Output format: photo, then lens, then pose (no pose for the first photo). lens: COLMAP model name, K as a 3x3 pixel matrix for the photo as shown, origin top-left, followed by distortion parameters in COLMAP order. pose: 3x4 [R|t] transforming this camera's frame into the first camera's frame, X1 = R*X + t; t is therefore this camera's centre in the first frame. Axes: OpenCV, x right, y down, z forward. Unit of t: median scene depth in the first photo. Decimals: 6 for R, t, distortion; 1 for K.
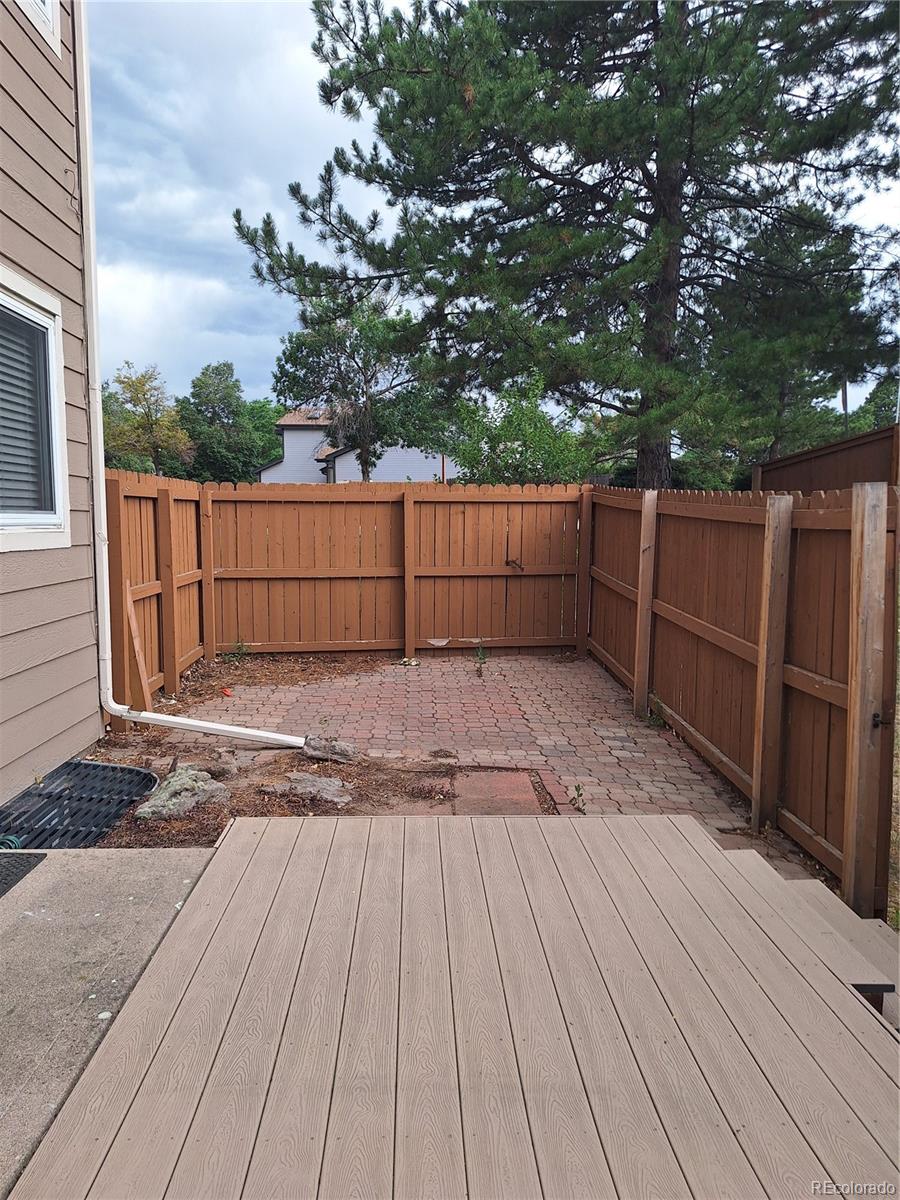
lens RADIAL K [[792.0, 0, 455.7], [0, 792.0, 603.5], [0, 0, 1]] dist [0.002513, 0.000499]
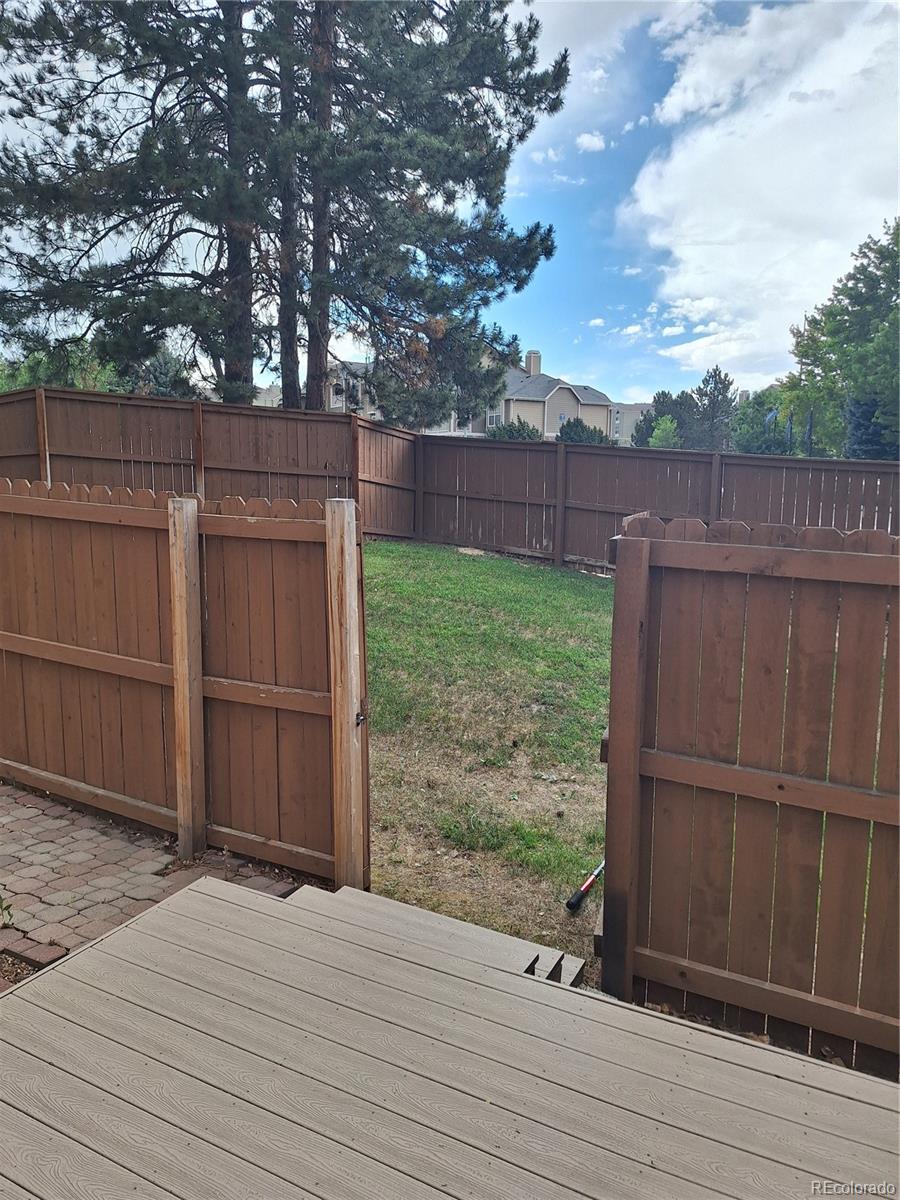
lens RADIAL K [[810.6, 0, 449.9], [0, 810.6, 585.8], [0, 0, 1]] dist [0.002900, 0.000546]
pose [[0.520141, -0.115918, 0.846178, -0.224004], [0.089872, 0.992675, 0.080742, -0.078305], [-0.849339, 0.034050, 0.526749, 0.222292]]
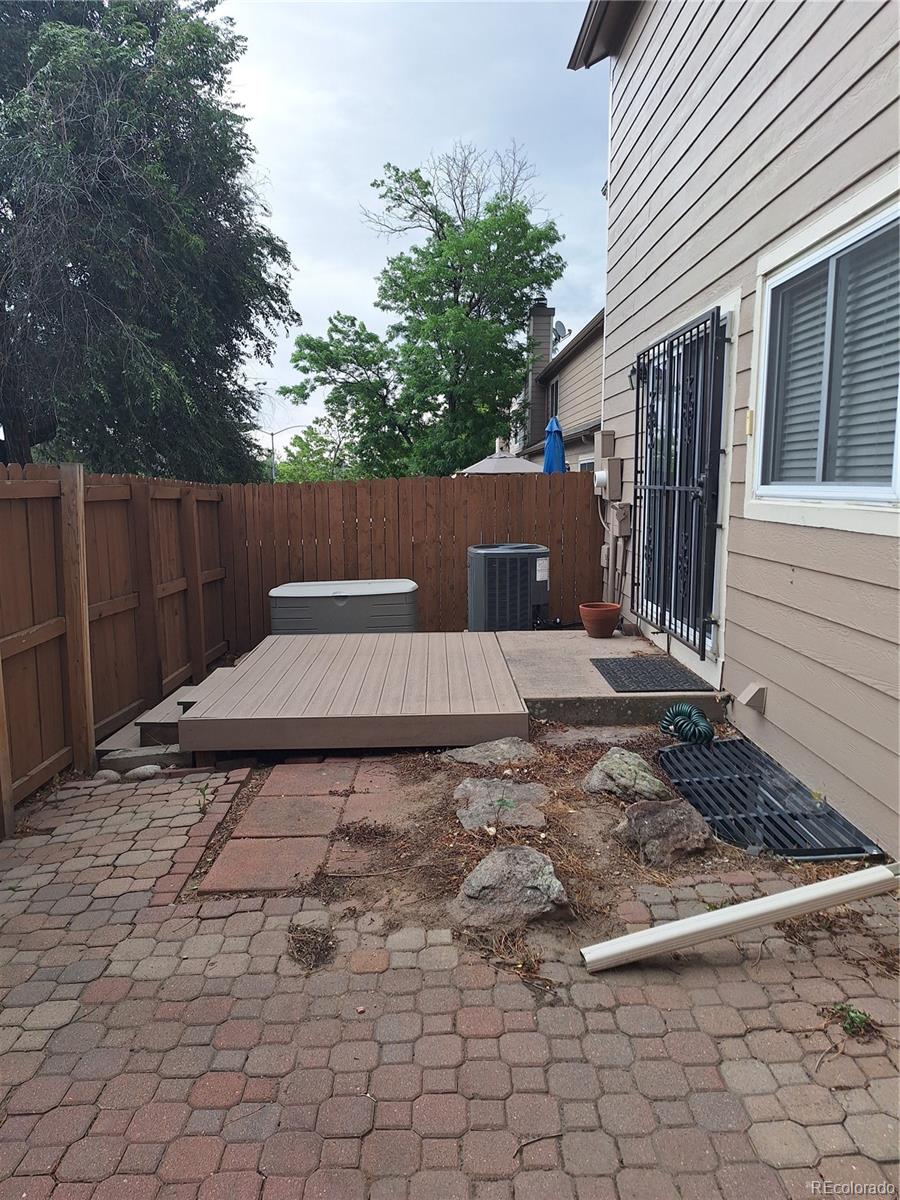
lens RADIAL K [[792.0, 0, 455.7], [0, 792.0, 603.5], [0, 0, 1]] dist [0.002513, 0.000499]
pose [[-0.999646, -0.009375, 0.024893, -0.190572], [-0.002891, 0.968583, 0.248674, -0.244834], [-0.026442, 0.248514, -0.968267, 2.268427]]
